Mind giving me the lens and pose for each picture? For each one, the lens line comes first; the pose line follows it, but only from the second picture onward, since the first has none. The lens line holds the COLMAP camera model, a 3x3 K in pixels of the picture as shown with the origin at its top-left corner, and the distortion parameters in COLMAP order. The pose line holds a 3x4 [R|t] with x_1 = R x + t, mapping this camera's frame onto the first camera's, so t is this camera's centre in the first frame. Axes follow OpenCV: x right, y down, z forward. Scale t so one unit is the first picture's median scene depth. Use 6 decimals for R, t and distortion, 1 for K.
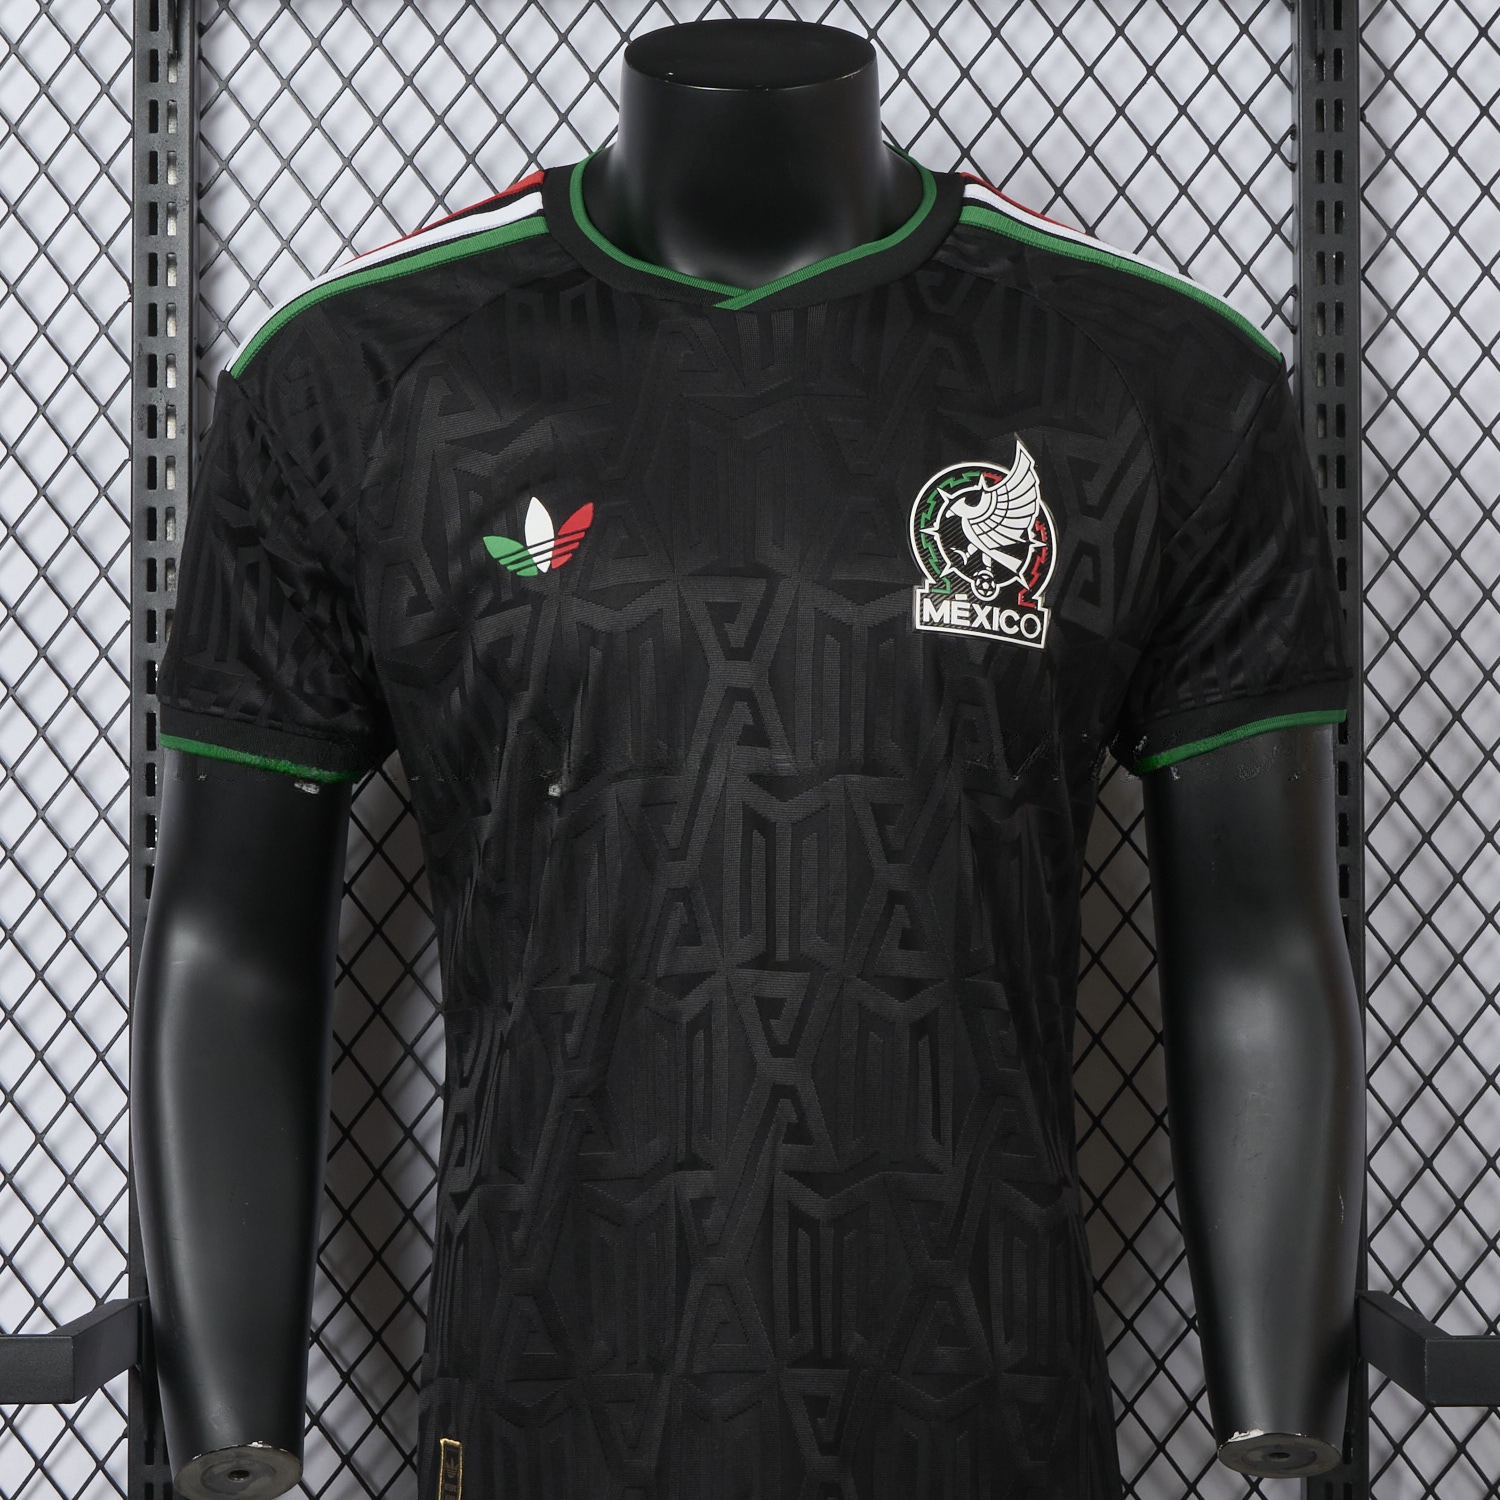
lens RADIAL K [[3122.9, 0, 750.0], [0, 3122.9, 750.0], [0, 0, 1]] dist [-0.036702, 0.258617]
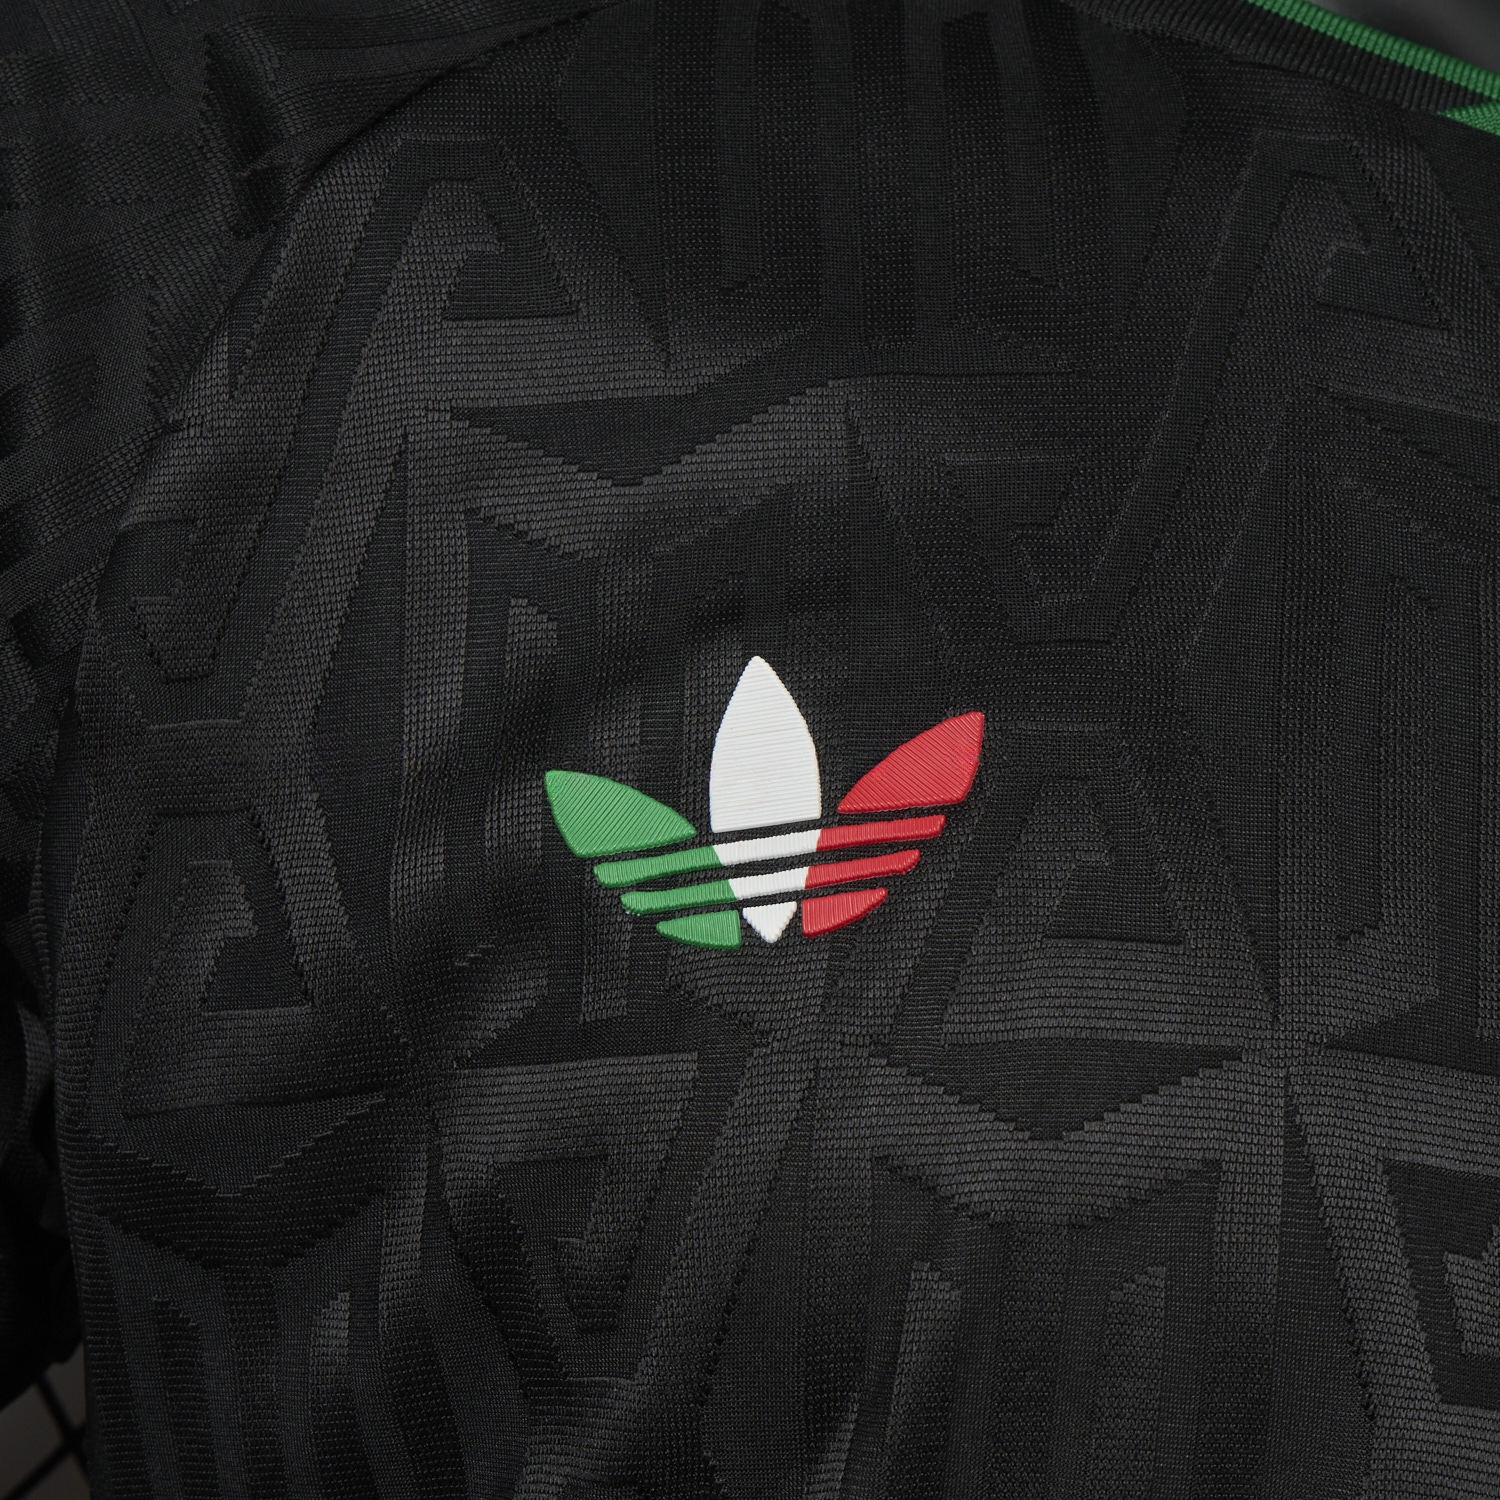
lens RADIAL K [[3122.9, 0, 750.0], [0, 3122.9, 750.0], [0, 0, 1]] dist [-0.036702, 0.258617]
pose [[0.981966, 0.161584, 0.098148, -0.096055], [-0.152661, 0.983938, -0.092518, -0.048305], [-0.111521, 0.075866, 0.990862, 0.739480]]
